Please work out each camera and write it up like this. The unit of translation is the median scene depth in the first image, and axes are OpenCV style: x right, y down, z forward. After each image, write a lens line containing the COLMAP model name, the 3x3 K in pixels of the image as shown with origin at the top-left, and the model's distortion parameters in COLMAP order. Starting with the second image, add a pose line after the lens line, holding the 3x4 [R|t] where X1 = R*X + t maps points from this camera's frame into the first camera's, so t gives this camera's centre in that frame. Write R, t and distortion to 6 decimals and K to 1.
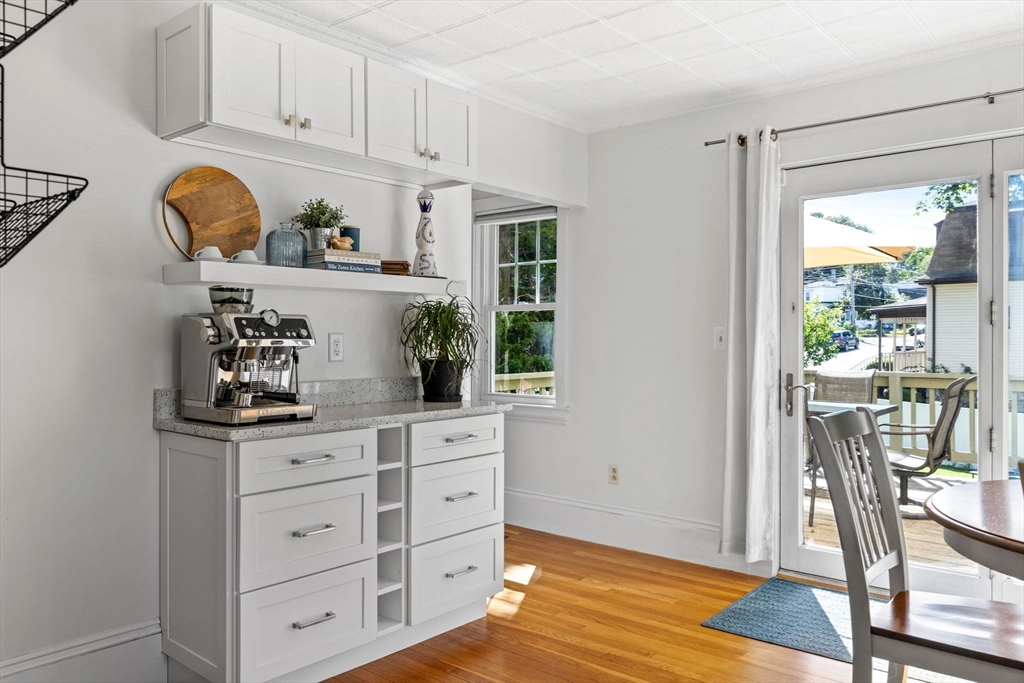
lens RADIAL K [[760.2, 0, 512.0], [0, 760.2, 341.5], [0, 0, 1]] dist [0.000281, -0.000910]
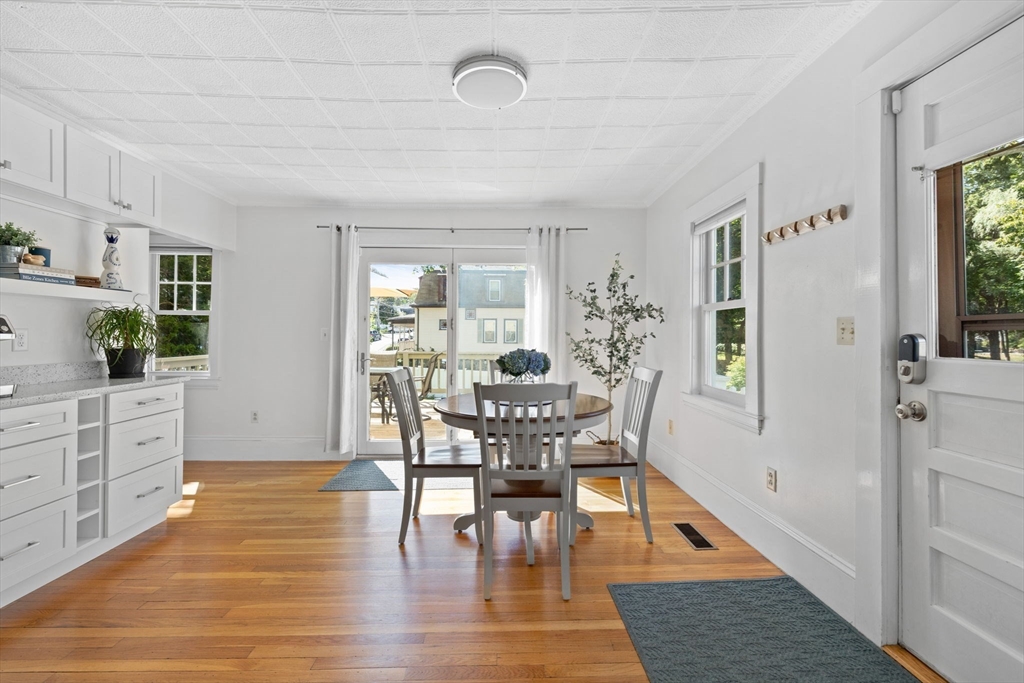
lens RADIAL K [[469.3, 0, 512.5], [0, 469.3, 337.1], [0, 0, 1]] dist [0.000519, 0.000142]
pose [[0.739871, 0.001206, 0.672748, -0.151084], [-0.004389, 0.999986, 0.003034, -0.003113], [-0.672735, -0.005197, 0.739865, -0.136364]]
